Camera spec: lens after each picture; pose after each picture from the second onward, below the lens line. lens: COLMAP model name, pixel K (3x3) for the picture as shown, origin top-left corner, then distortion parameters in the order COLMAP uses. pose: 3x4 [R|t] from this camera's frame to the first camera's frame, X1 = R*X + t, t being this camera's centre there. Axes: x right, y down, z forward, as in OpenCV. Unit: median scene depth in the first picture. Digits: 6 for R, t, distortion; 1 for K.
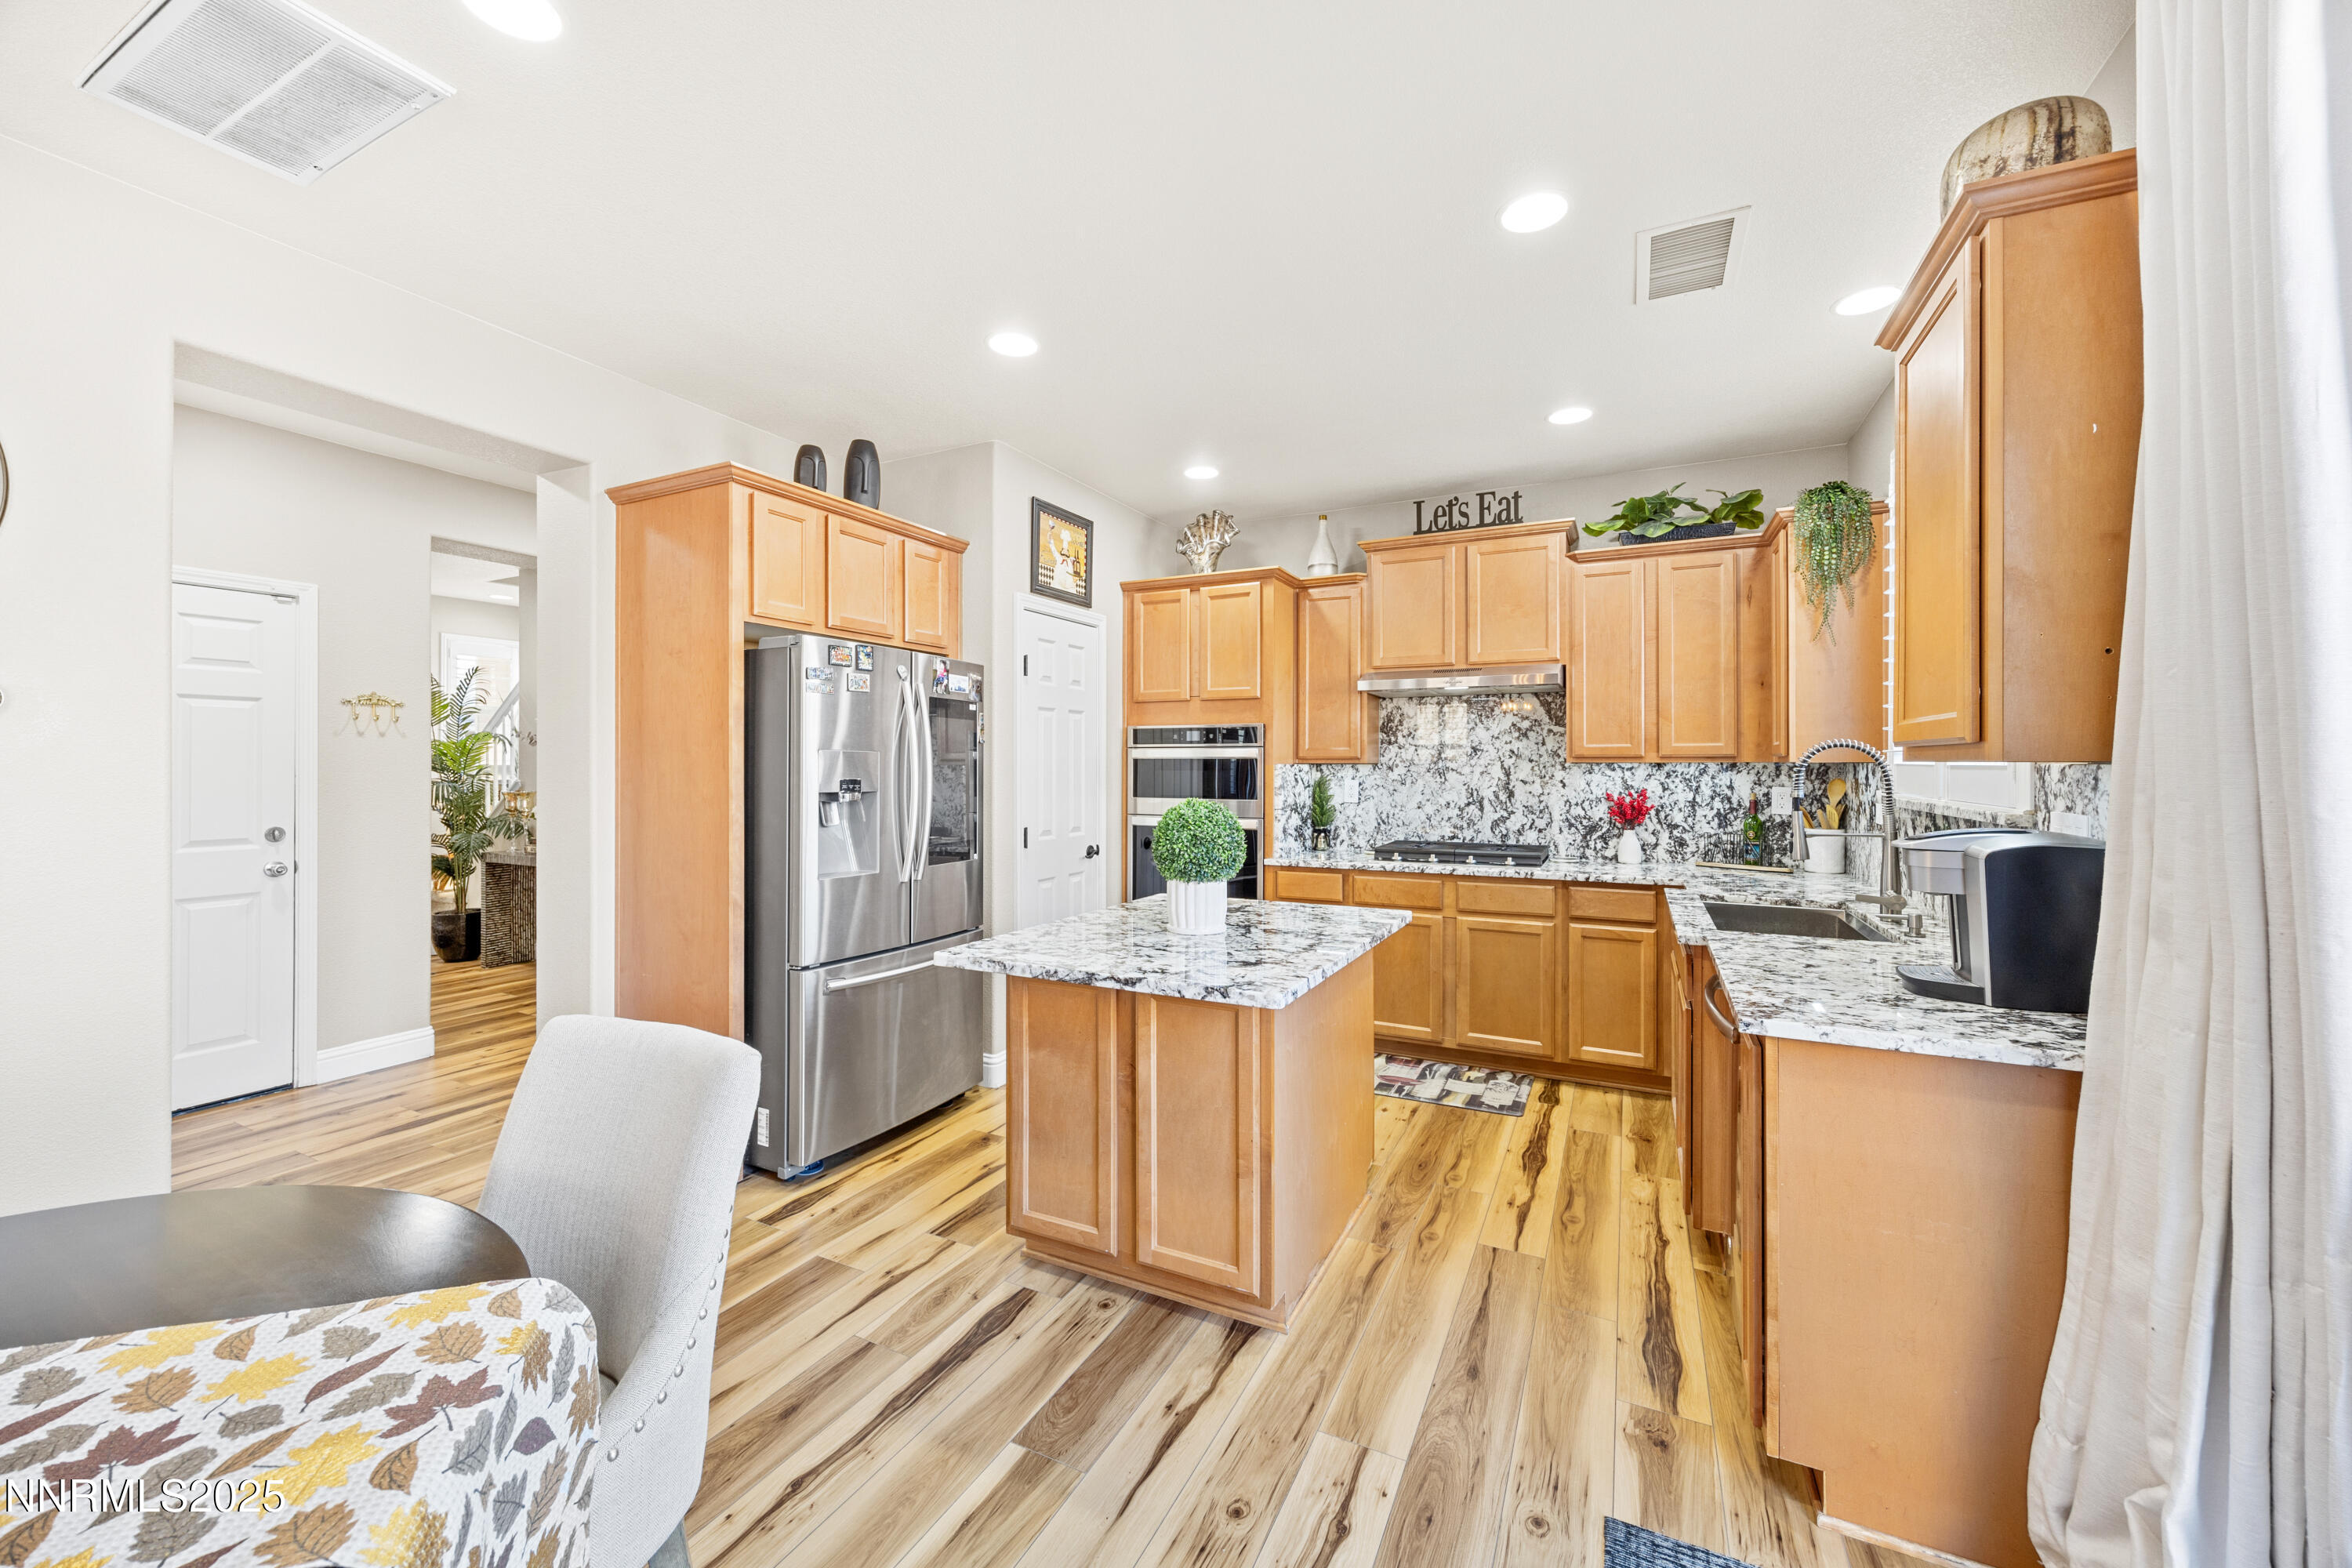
lens RADIAL K [[903.7, 0, 1179.7], [0, 903.7, 758.6], [0, 0, 1]] dist [-0.000861, -0.000617]
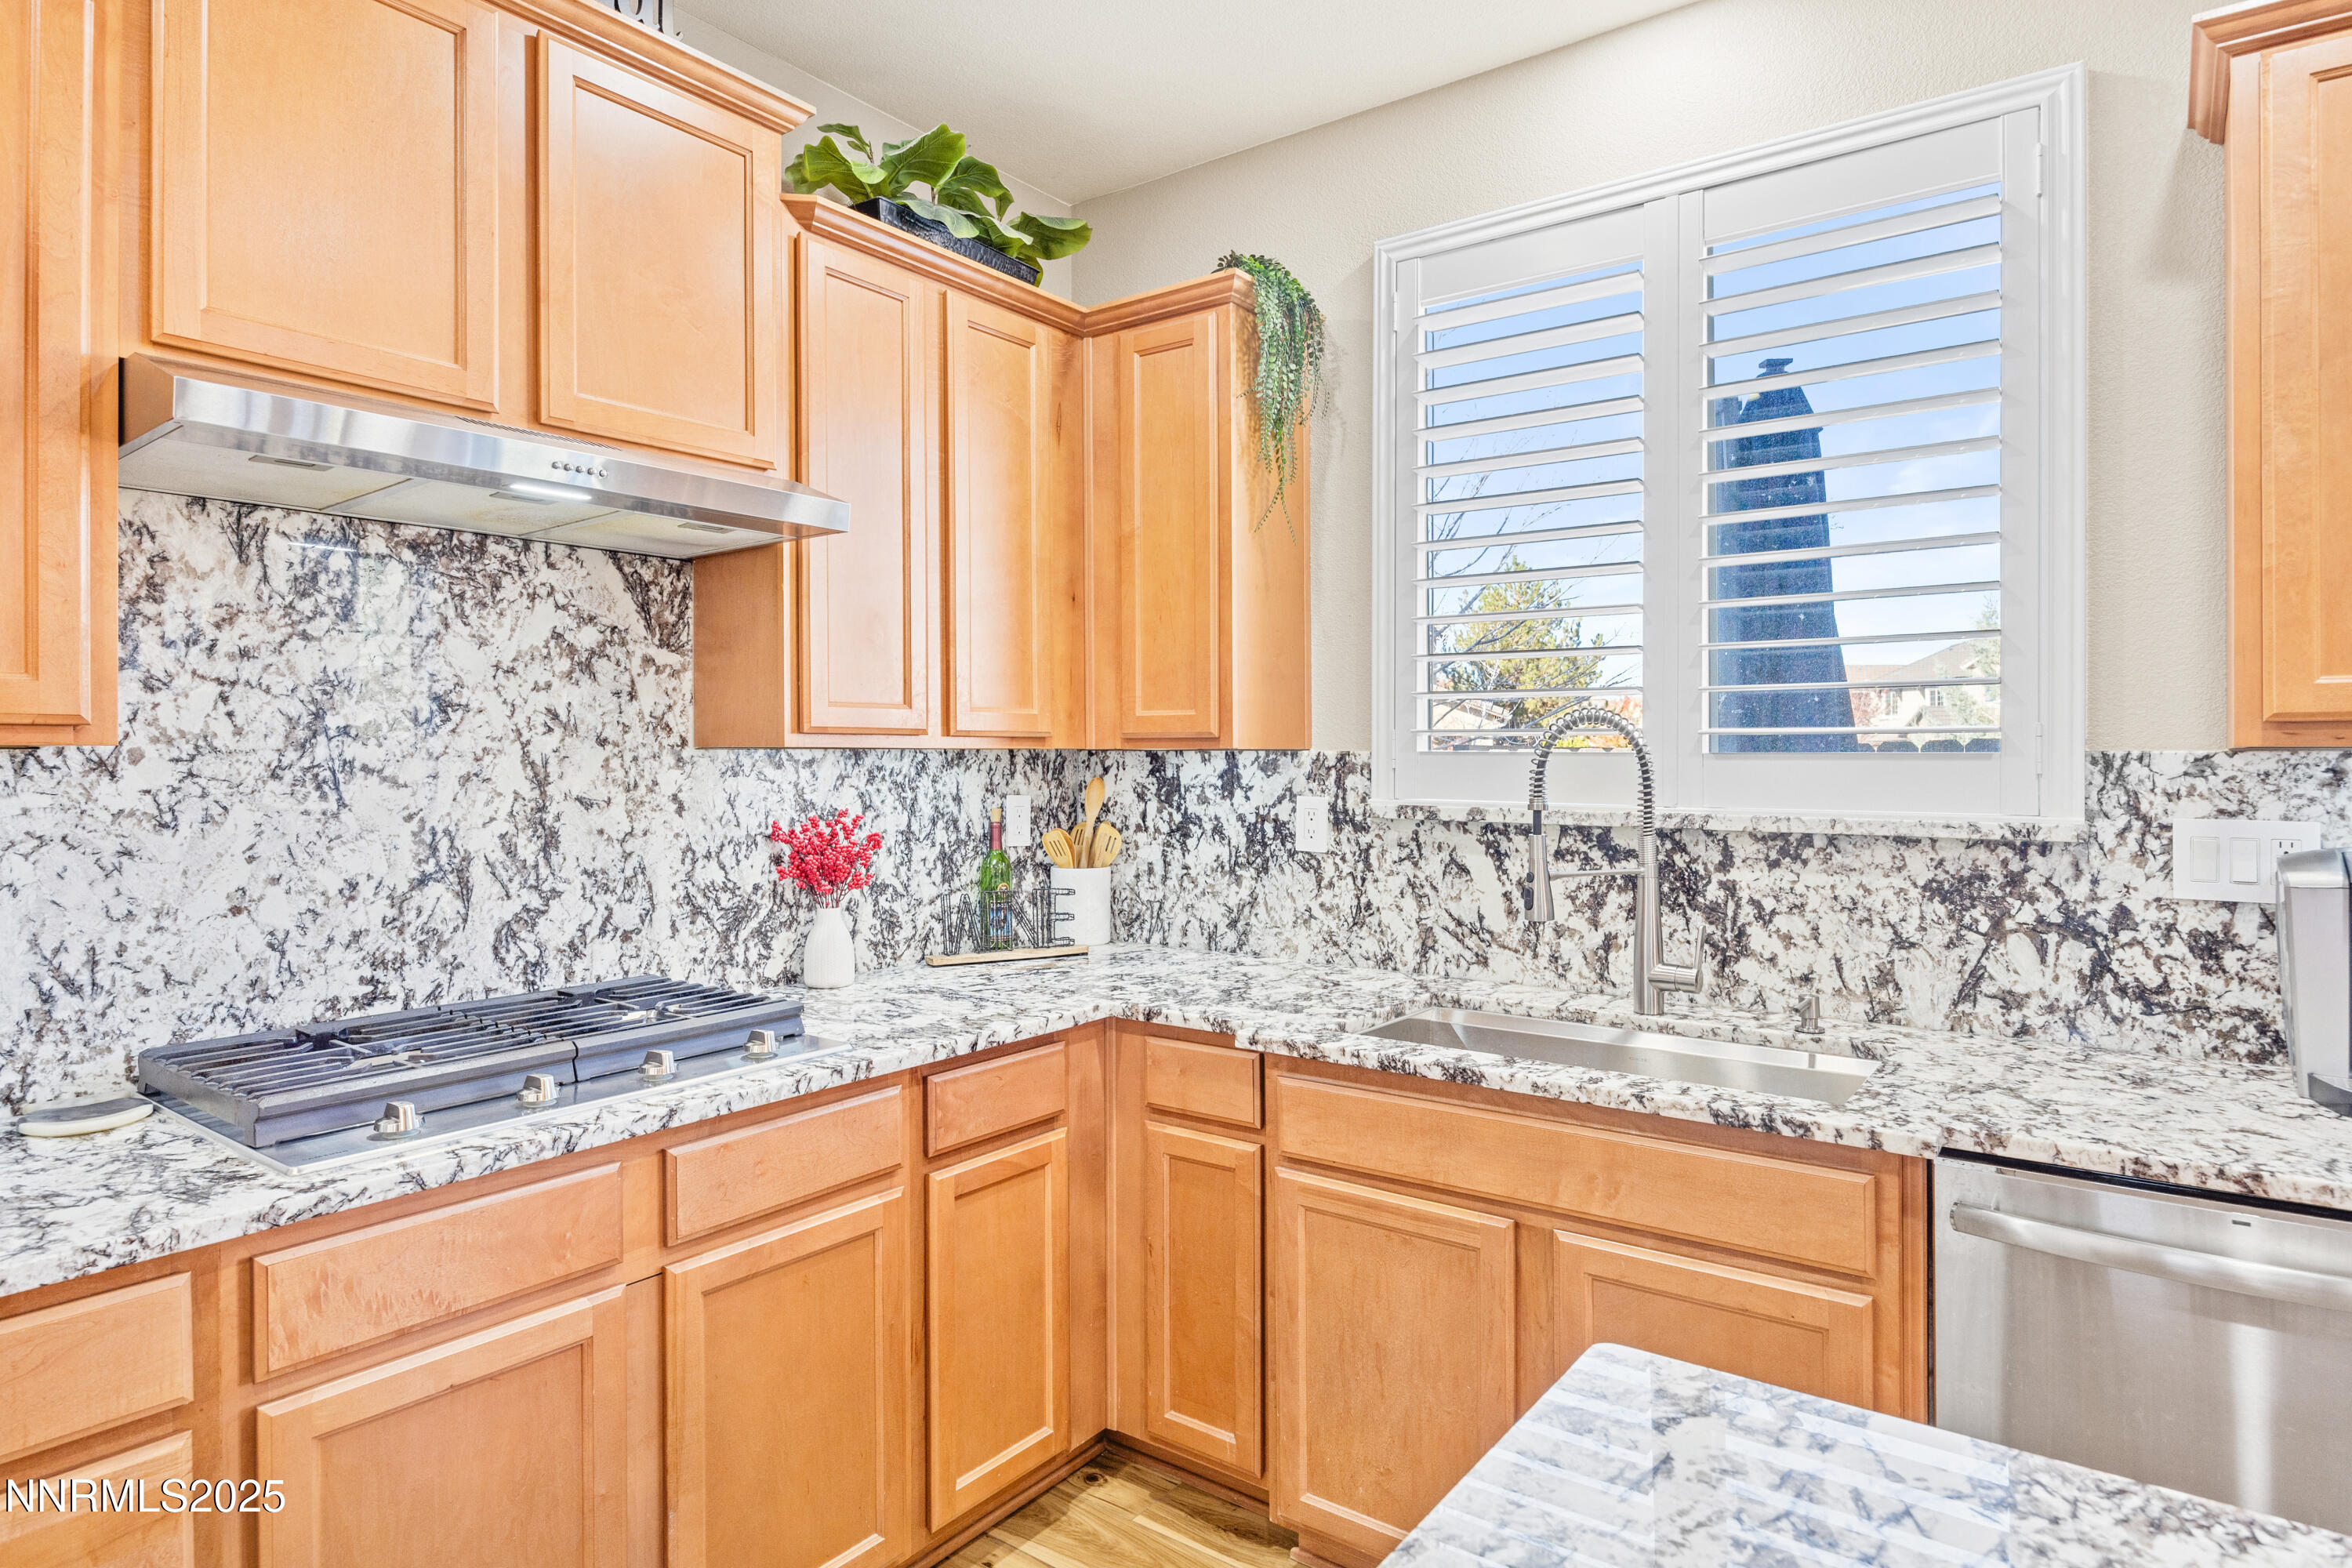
lens RADIAL K [[1300.6, 0, 1163.1], [0, 1300.6, 763.2], [0, 0, 1]] dist [0.002343, -0.003107]
pose [[0.180500, -0.005041, 0.983562, -0.079797], [-0.006076, 0.999962, 0.006240, 0.006841], [-0.983556, -0.007103, 0.180463, 0.762062]]
